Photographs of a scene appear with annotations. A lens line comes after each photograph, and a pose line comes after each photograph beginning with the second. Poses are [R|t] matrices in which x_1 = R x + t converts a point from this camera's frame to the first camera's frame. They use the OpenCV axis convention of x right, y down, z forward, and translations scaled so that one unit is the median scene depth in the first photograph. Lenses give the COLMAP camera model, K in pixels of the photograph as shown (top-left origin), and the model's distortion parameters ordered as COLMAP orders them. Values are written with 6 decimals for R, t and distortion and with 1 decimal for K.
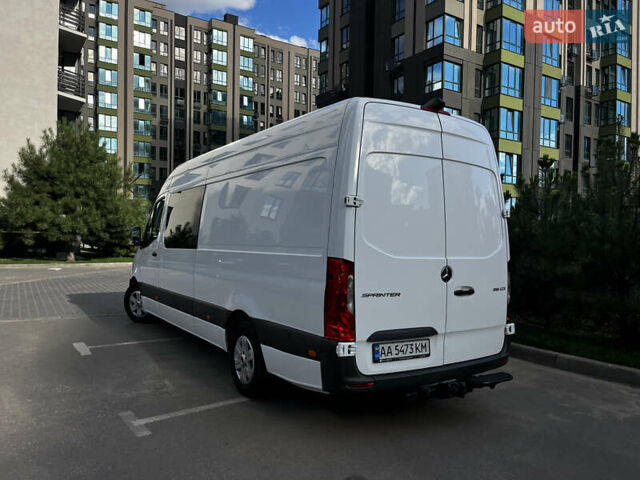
lens RADIAL K [[480.8, 0, 323.5], [0, 480.8, 237.6], [0, 0, 1]] dist [0.075710, -0.097498]
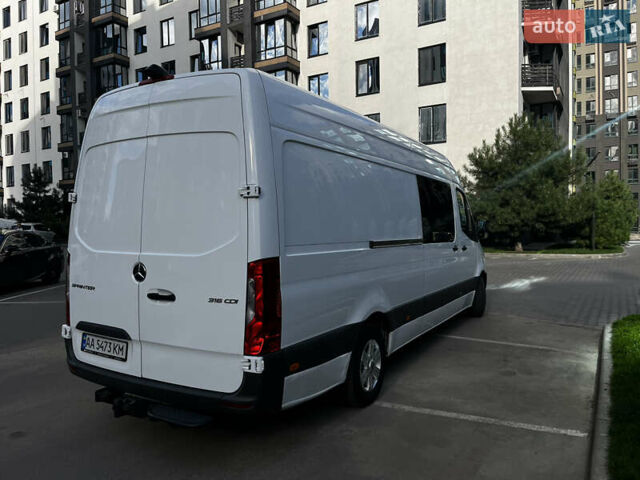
lens RADIAL K [[480.8, 0, 323.5], [0, 480.8, 237.6], [0, 0, 1]] dist [0.075710, -0.097498]
pose [[0.427388, -0.001804, -0.904066, 0.991066], [0.020949, 0.999749, 0.007908, 0.012283], [0.903825, -0.022319, 0.427319, 0.788169]]
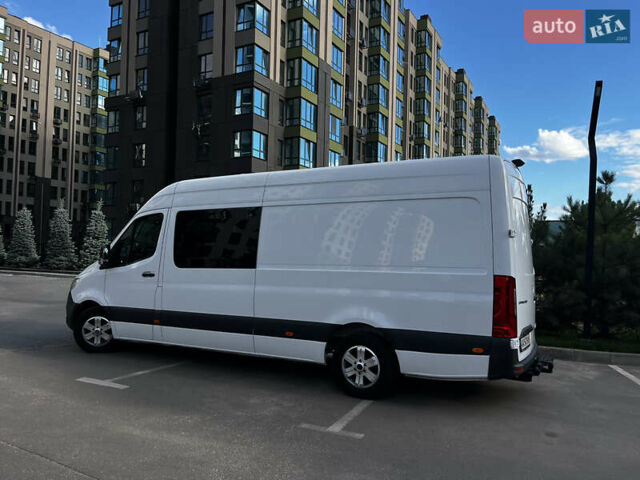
lens RADIAL K [[480.8, 0, 323.5], [0, 480.8, 237.6], [0, 0, 1]] dist [0.075710, -0.097498]
pose [[0.883696, 0.019351, 0.467661, -0.100336], [-0.004105, 0.999427, -0.033597, -0.001463], [-0.468043, 0.027770, 0.883269, 0.004425]]
